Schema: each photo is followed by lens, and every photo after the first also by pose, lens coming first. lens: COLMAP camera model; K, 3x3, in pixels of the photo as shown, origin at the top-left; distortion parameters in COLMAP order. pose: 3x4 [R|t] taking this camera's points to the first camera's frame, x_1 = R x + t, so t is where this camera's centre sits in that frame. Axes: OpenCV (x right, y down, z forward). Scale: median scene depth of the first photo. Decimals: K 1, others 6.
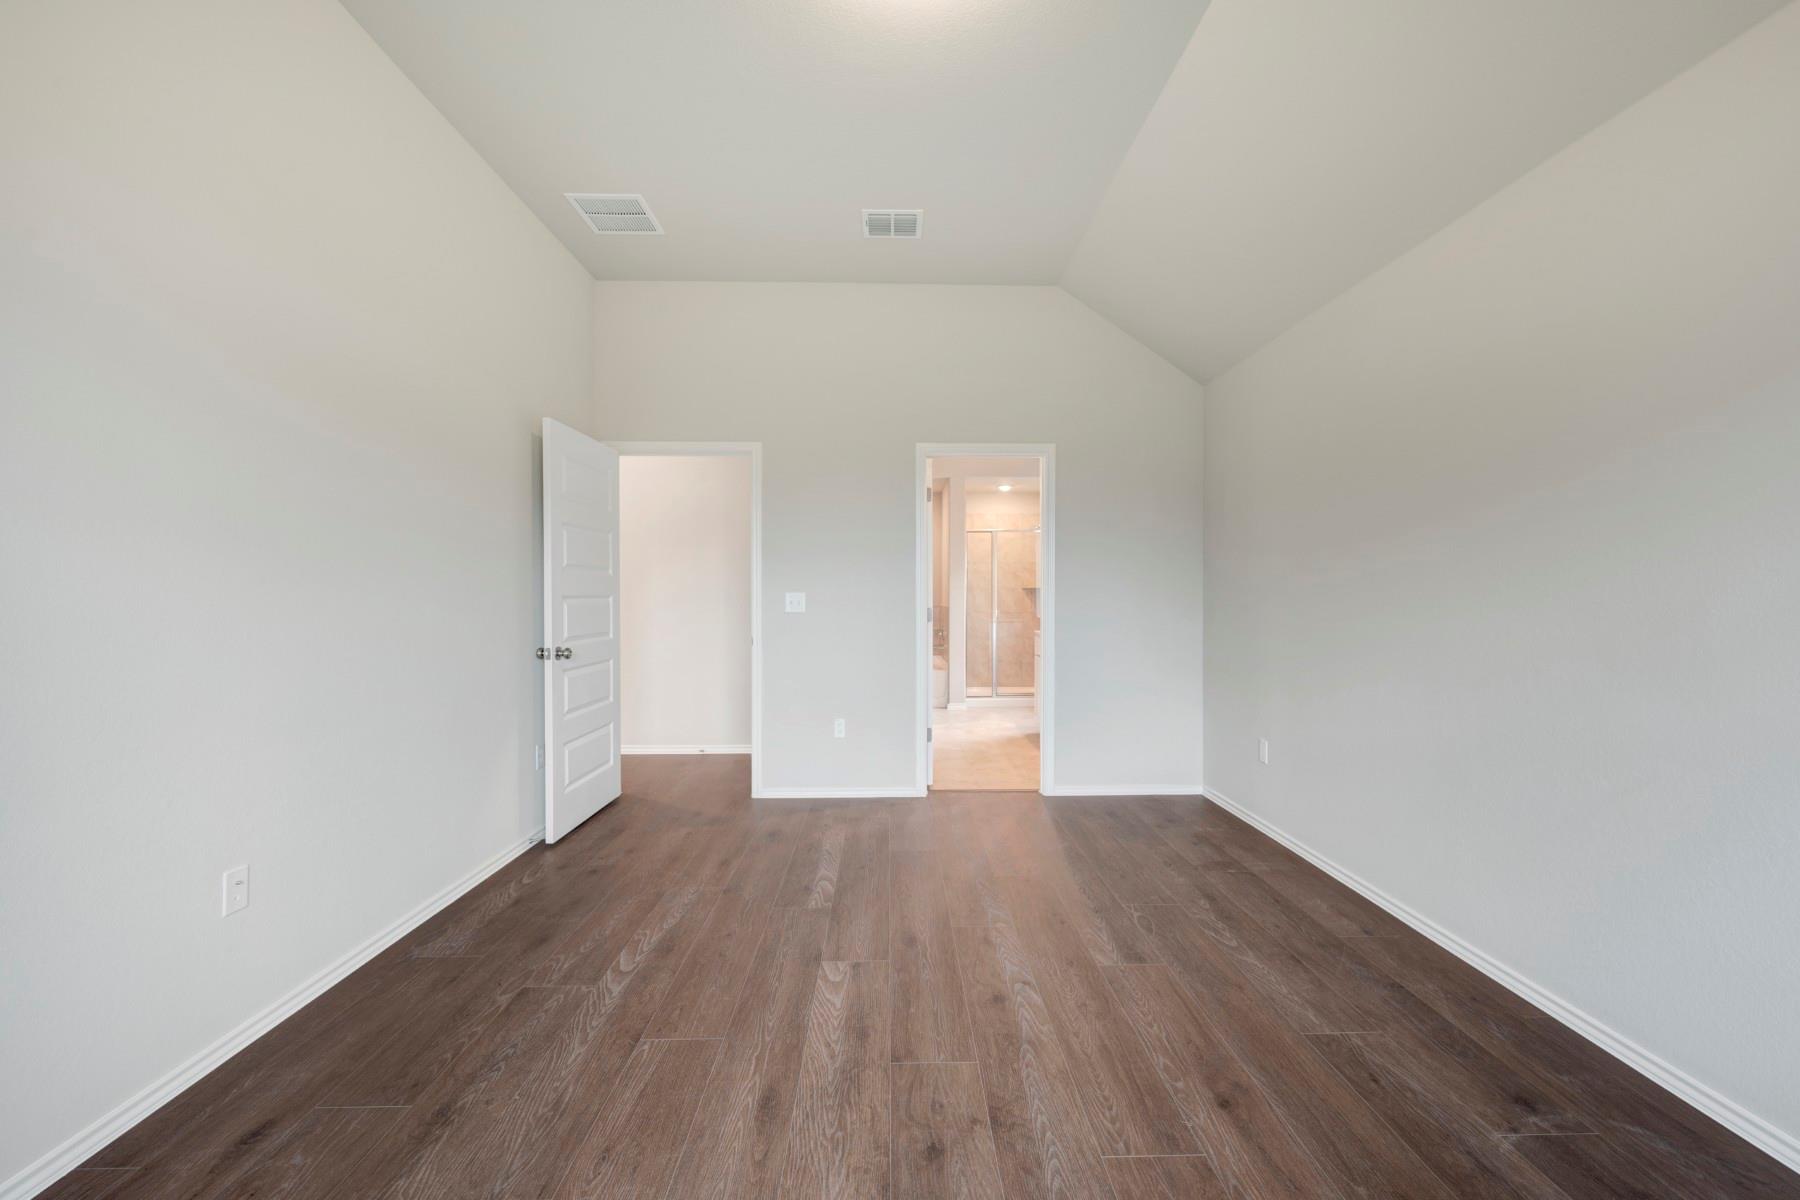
lens RADIAL K [[708.0, 0, 906.6], [0, 708.0, 596.1], [0, 0, 1]] dist [-0.000103, -0.000141]
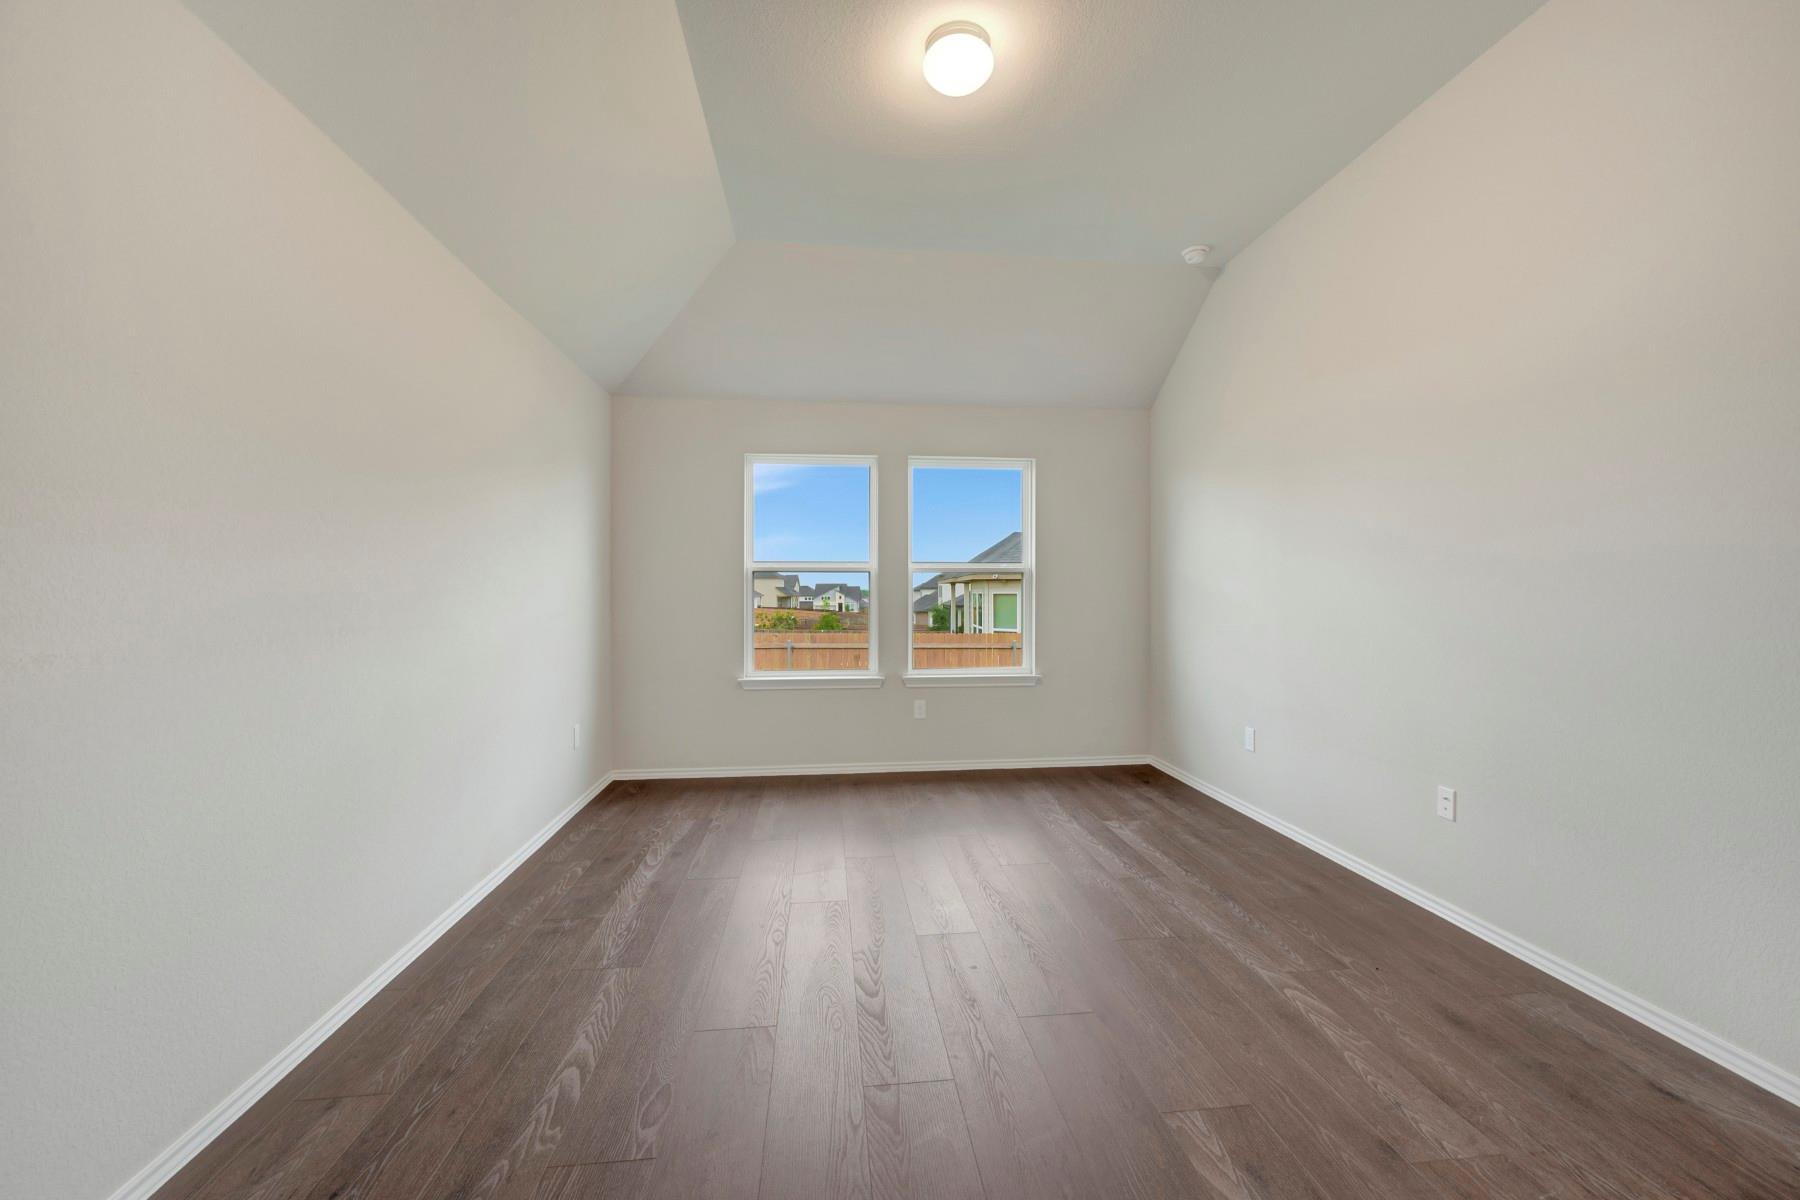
lens RADIAL K [[710.8, 0, 905.6], [0, 710.8, 594.7], [0, 0, 1]] dist [0.001830, 0.000016]
pose [[-0.996178, 0.003510, -0.087271, 0.202370], [0.002969, 0.999976, 0.006327, -0.005556], [0.087291, 0.006044, -0.996165, 2.004673]]
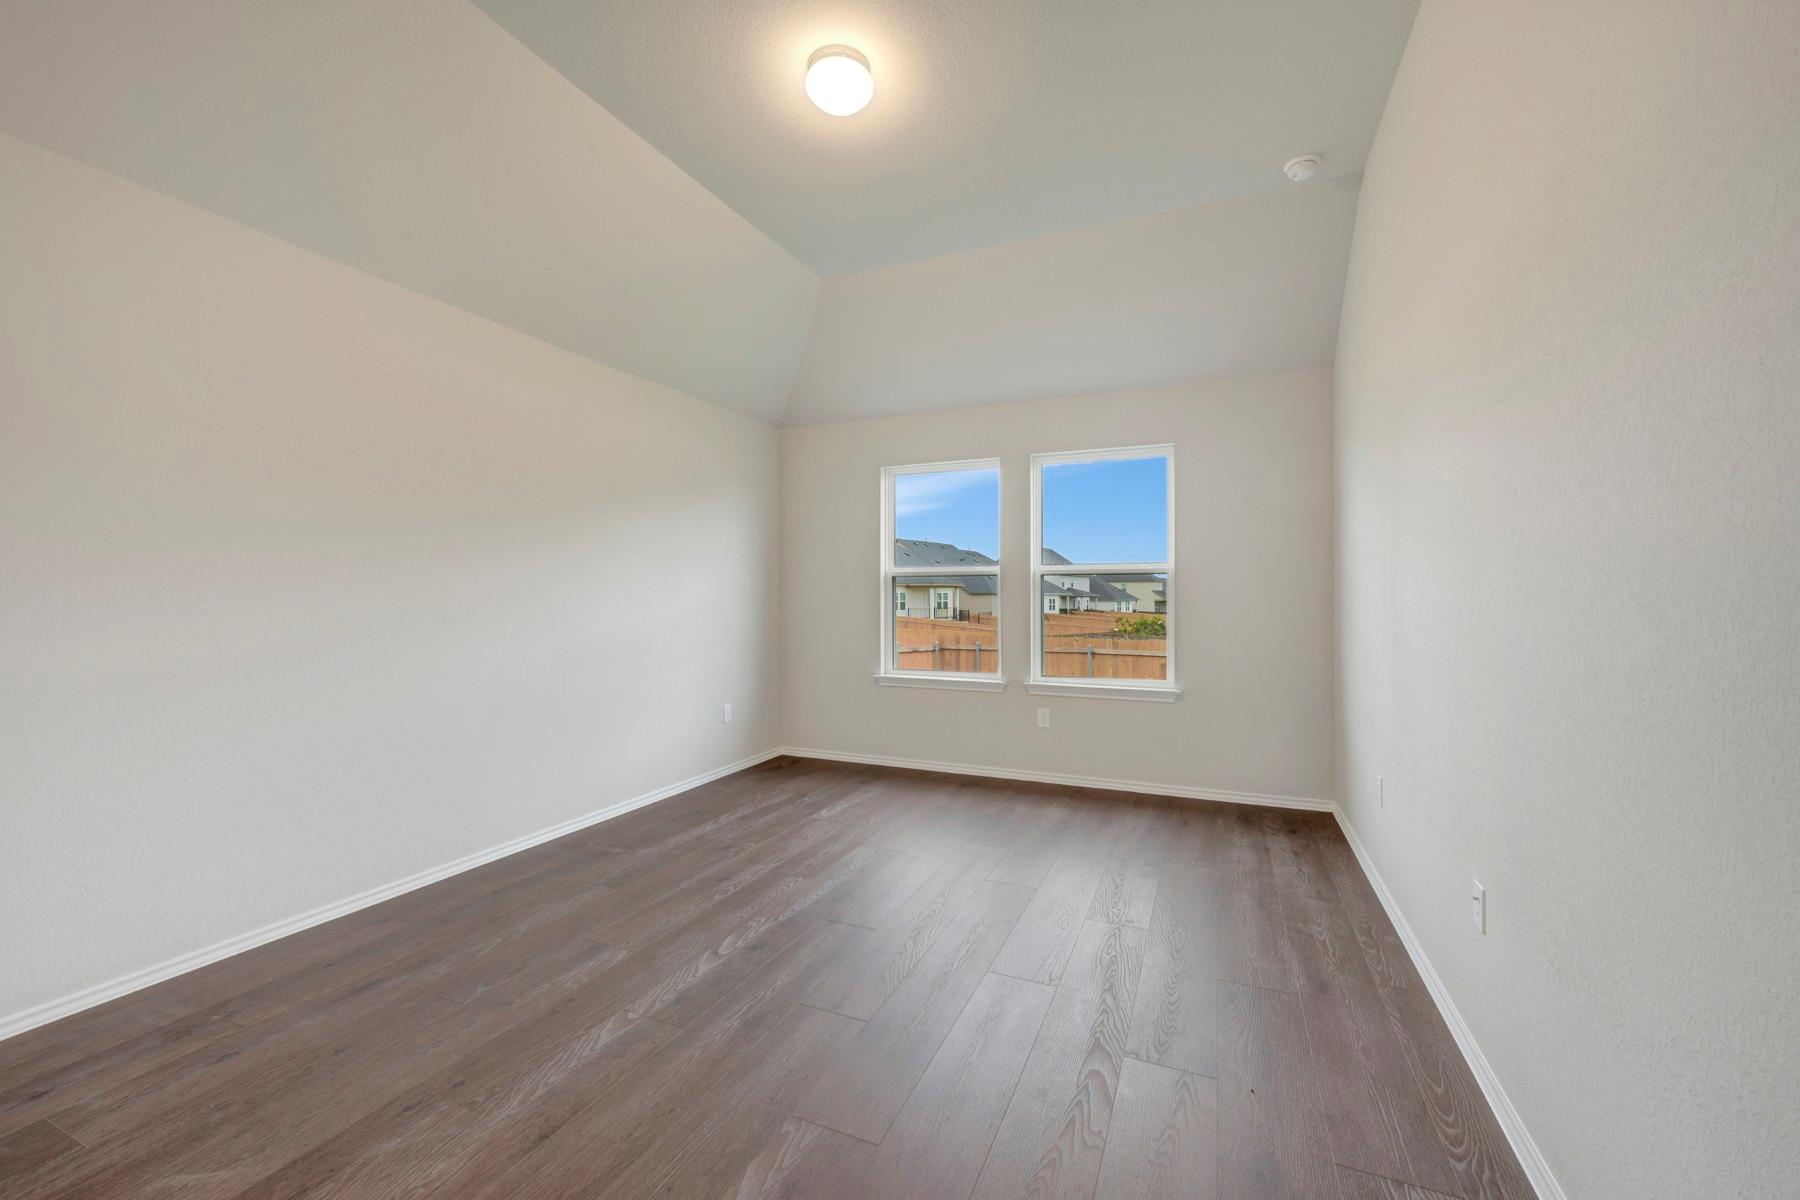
lens RADIAL K [[716.4, 0, 903.7], [0, 716.4, 596.8], [0, 0, 1]] dist [-0.002090, -0.000207]
pose [[-0.904457, 0.001847, 0.426561, -0.575390], [0.003084, 0.999993, 0.002210, -0.000987], [-0.426554, 0.003314, -0.904456, 1.910715]]
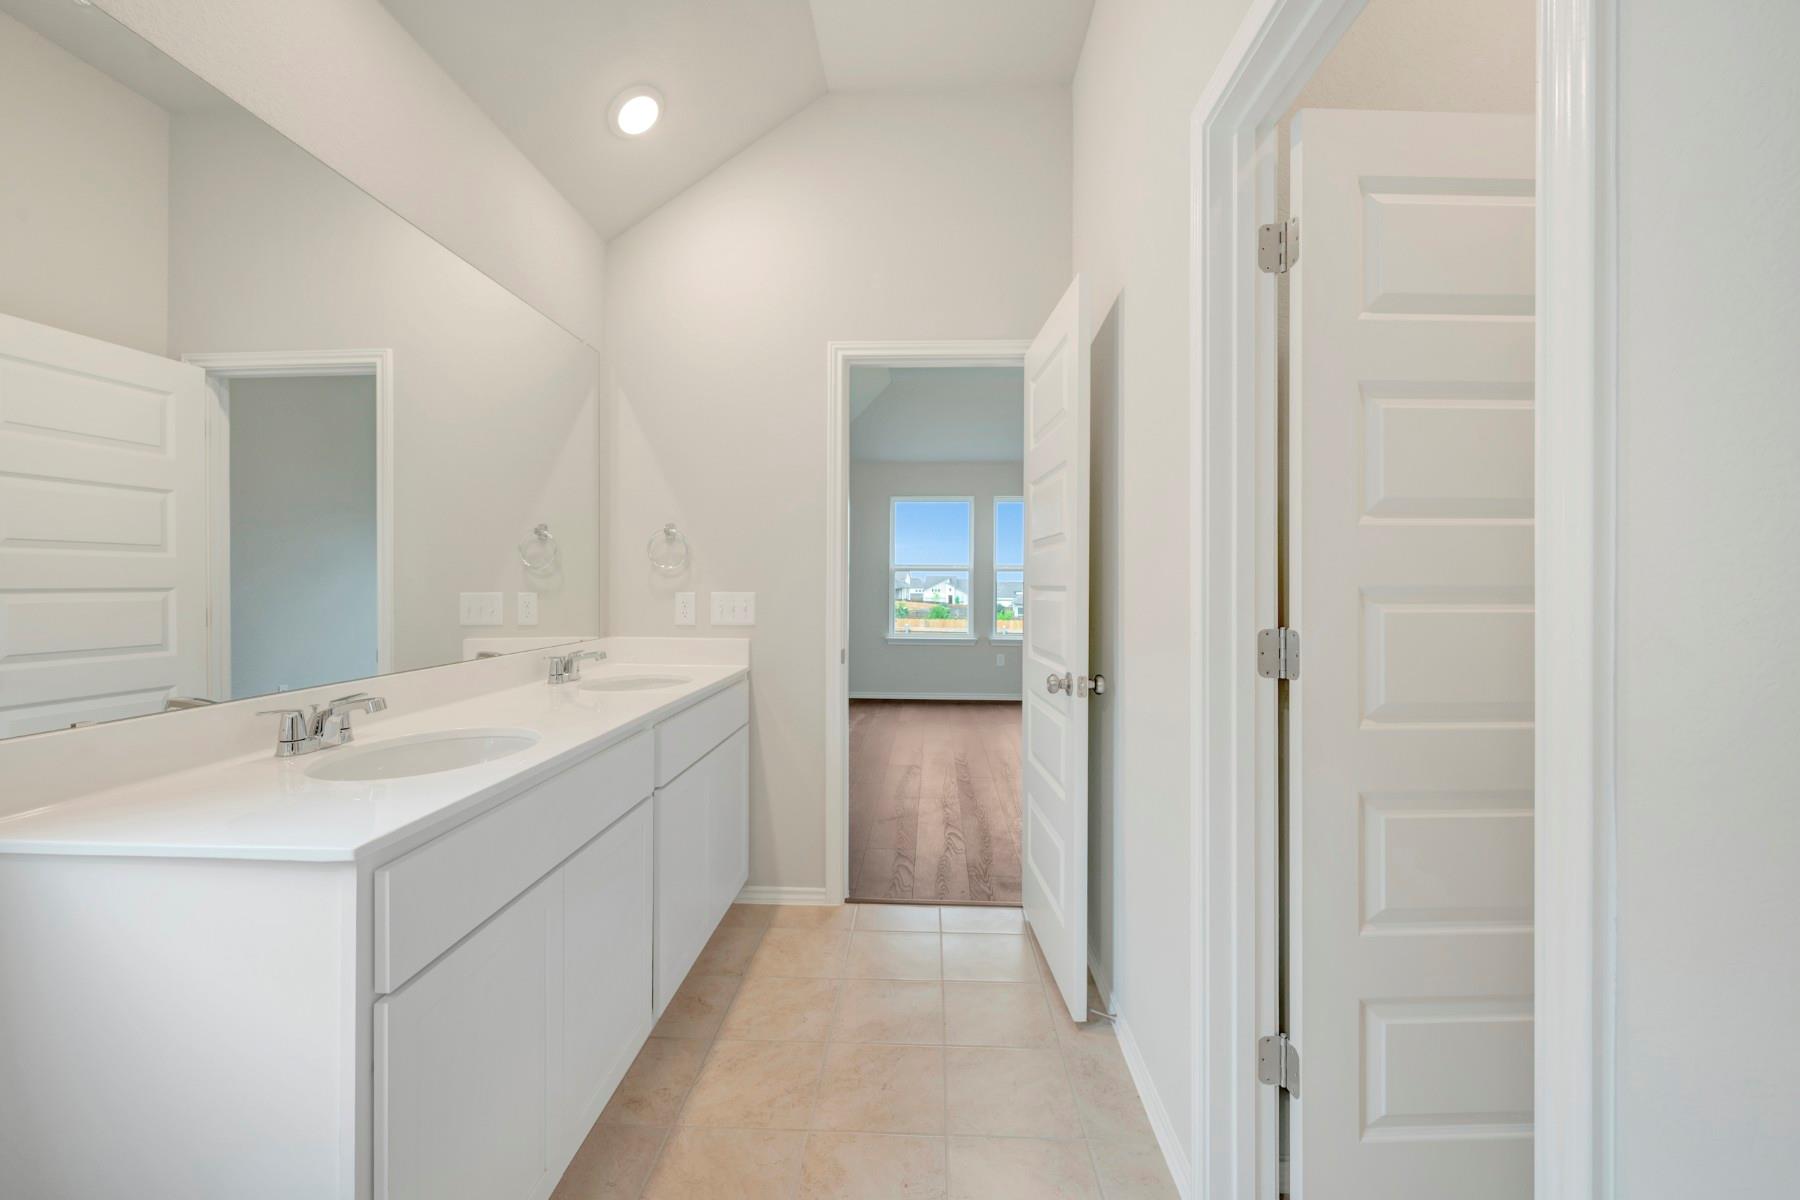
lens RADIAL K [[727.8, 0, 905.2], [0, 727.8, 578.7], [0, 0, 1]] dist [-0.000900, -0.000091]
pose [[-0.997812, -0.001724, 0.066085, 0.192820], [-0.002062, 0.999985, -0.005058, -0.005883], [-0.066076, -0.005183, -0.997801, 3.330549]]
